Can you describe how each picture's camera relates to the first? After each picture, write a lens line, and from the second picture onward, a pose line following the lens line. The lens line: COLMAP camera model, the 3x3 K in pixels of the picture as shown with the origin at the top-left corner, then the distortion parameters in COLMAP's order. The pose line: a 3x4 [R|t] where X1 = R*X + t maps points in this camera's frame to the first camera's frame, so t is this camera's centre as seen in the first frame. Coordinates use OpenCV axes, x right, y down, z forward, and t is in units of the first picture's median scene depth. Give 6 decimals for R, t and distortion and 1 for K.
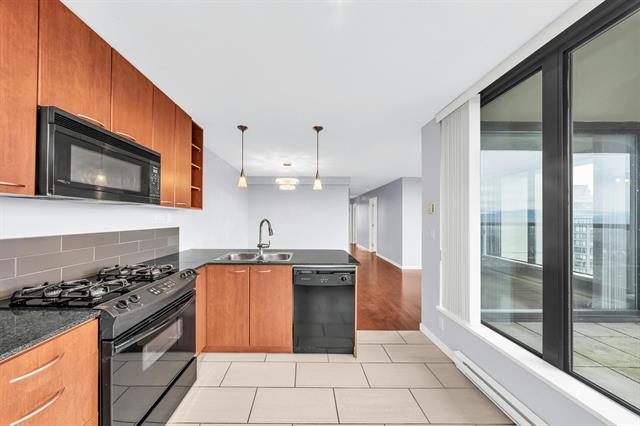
lens RADIAL K [[207.9, 0, 313.4], [0, 207.9, 216.4], [0, 0, 1]] dist [0.000086, 0.000057]
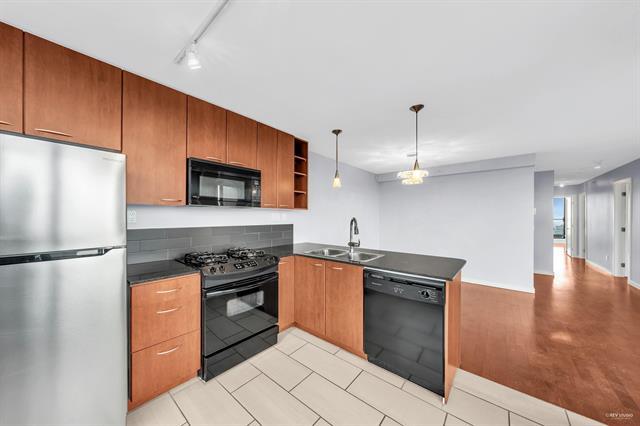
lens RADIAL K [[218.5, 0, 316.8], [0, 218.5, 215.2], [0, 0, 1]] dist [-0.000124, 0.000259]
pose [[0.753858, -0.004873, -0.657020, 0.388078], [0.005954, 0.999982, -0.000585, 0.000232], [0.657011, -0.003471, 0.753873, 0.113015]]
